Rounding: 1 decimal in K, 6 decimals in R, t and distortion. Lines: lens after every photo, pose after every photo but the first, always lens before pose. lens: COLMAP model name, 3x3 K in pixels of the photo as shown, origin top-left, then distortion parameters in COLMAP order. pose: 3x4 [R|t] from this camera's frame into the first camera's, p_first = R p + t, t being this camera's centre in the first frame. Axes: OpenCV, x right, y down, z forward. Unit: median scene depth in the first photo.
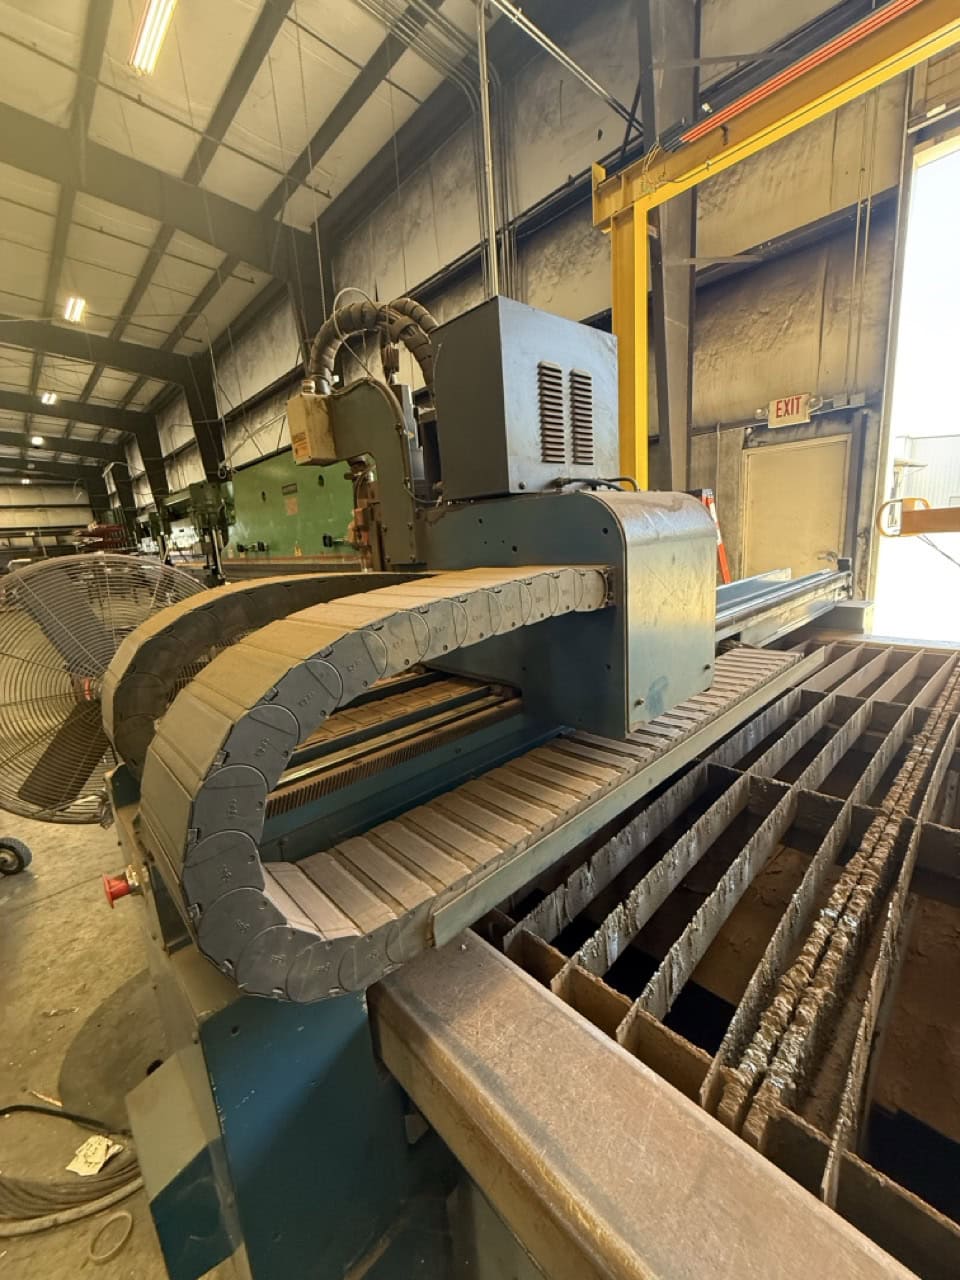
lens RADIAL K [[511.1, 0, 479.7], [0, 511.1, 638.1], [0, 0, 1]] dist [0.000948, -0.000123]
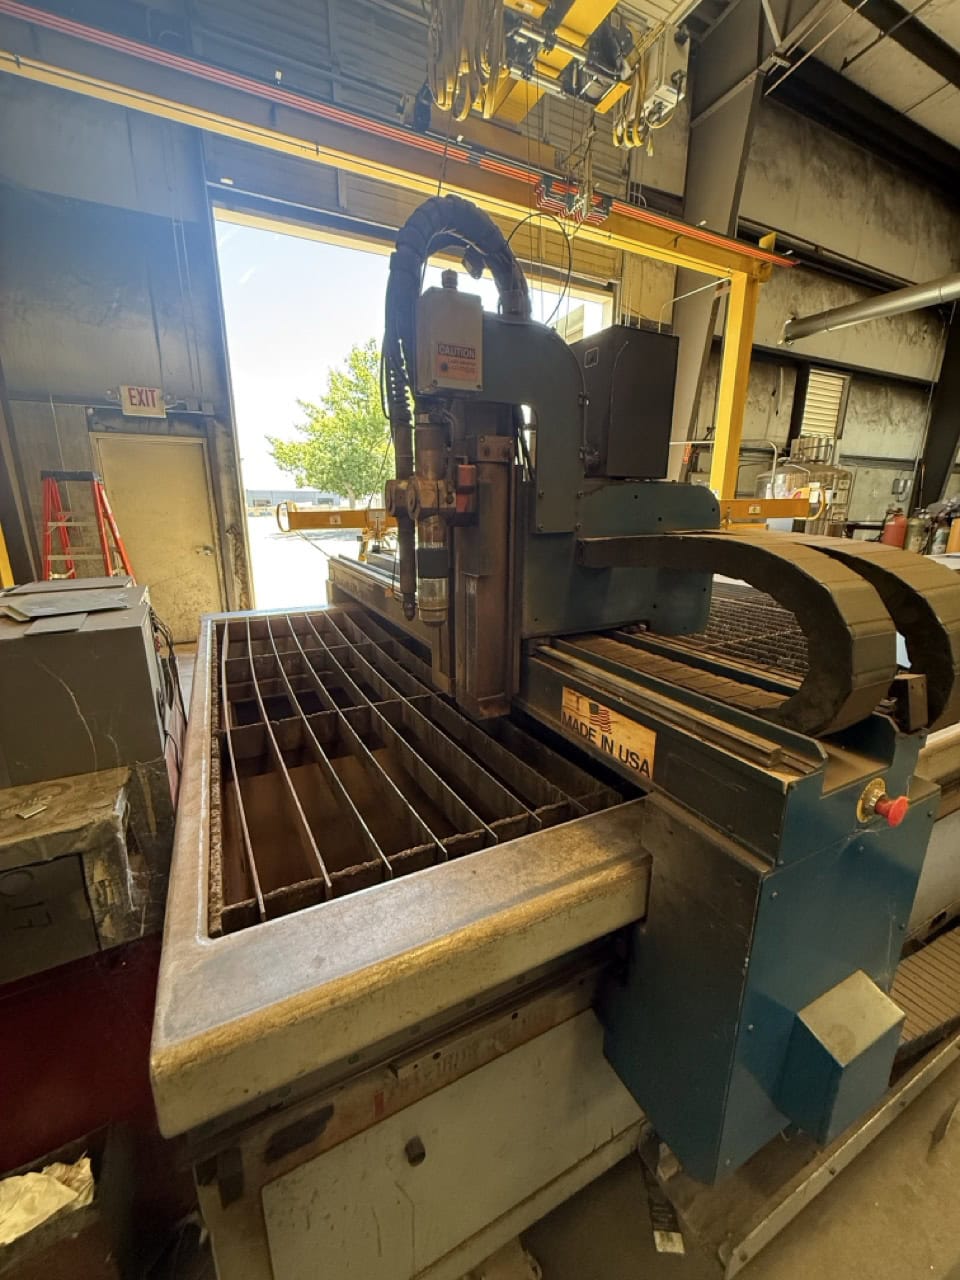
lens RADIAL K [[511.1, 0, 481.8], [0, 511.1, 635.0], [0, 0, 1]] dist [0.000948, -0.000123]
pose [[0.271582, -0.170401, 0.947210, -0.210645], [0.176443, 0.976335, 0.125052, -0.019273], [-0.946103, 0.133167, 0.295221, 0.162353]]
